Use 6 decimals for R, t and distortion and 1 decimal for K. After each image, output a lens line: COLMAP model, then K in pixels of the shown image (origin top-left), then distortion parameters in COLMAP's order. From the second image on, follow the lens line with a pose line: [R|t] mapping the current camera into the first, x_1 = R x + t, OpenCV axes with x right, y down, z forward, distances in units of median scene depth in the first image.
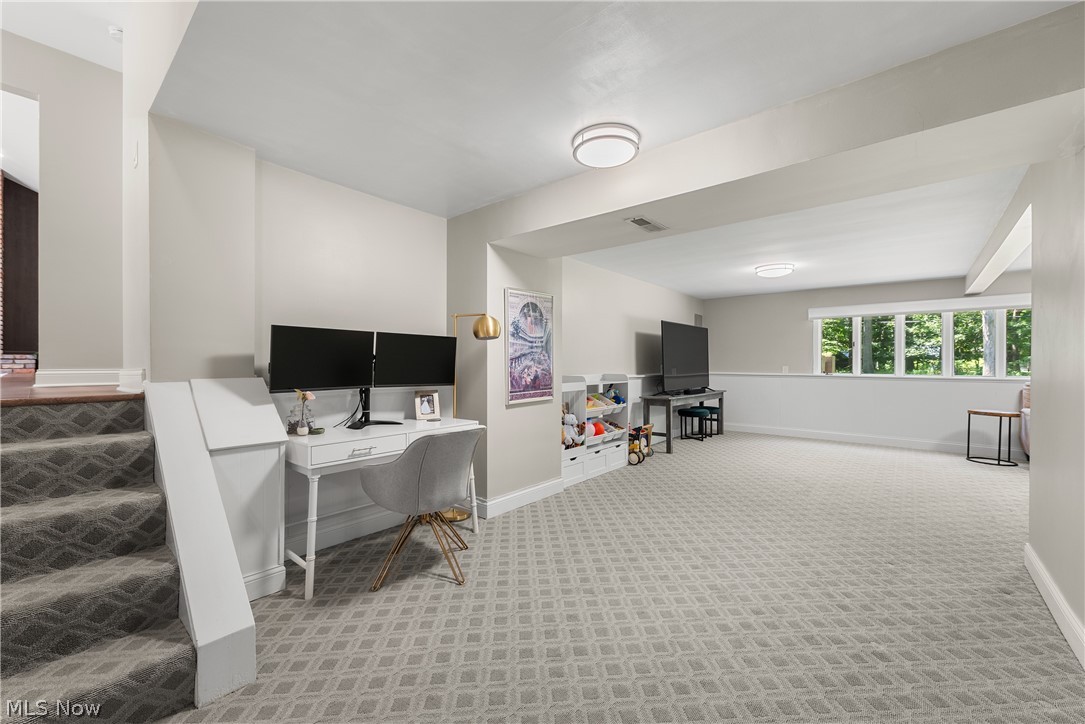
lens RADIAL K [[433.3, 0, 541.0], [0, 433.3, 363.2], [0, 0, 1]] dist [0.001699, -0.000073]
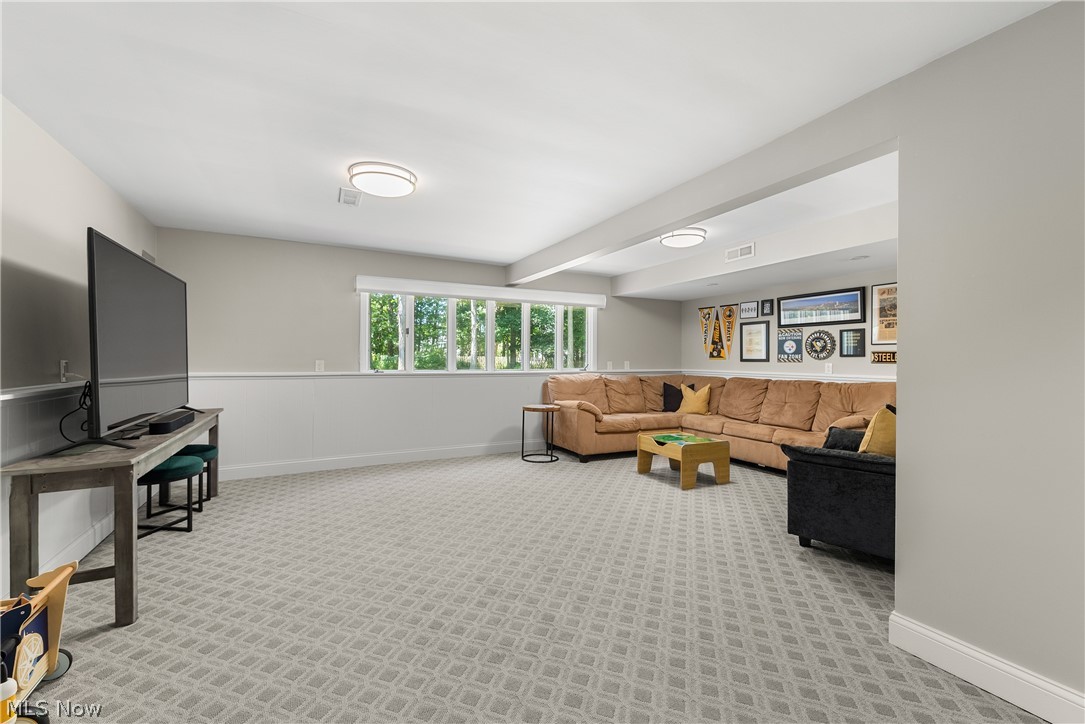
lens RADIAL K [[453.7, 0, 537.5], [0, 453.7, 359.3], [0, 0, 1]] dist [0.003331, -0.000824]
pose [[0.394546, -0.005648, 0.918859, 0.092389], [-0.001579, 0.999975, 0.006825, -0.000794], [-0.918875, -0.004144, 0.394527, 0.537809]]
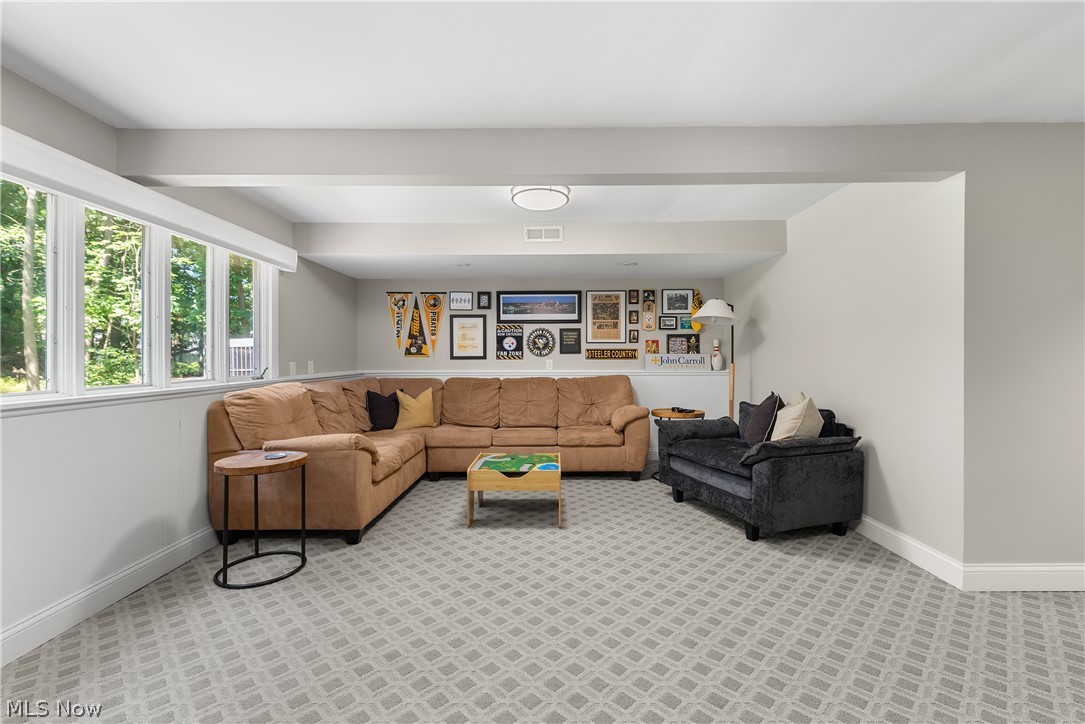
lens RADIAL K [[453.7, 0, 543.1], [0, 453.7, 354.1], [0, 0, 1]] dist [0.003331, -0.000824]
pose [[-0.646705, 0.000531, 0.762740, 0.400454], [-0.000496, 0.999999, -0.001116, 0.001051], [-0.762740, -0.001100, -0.646705, 0.929135]]
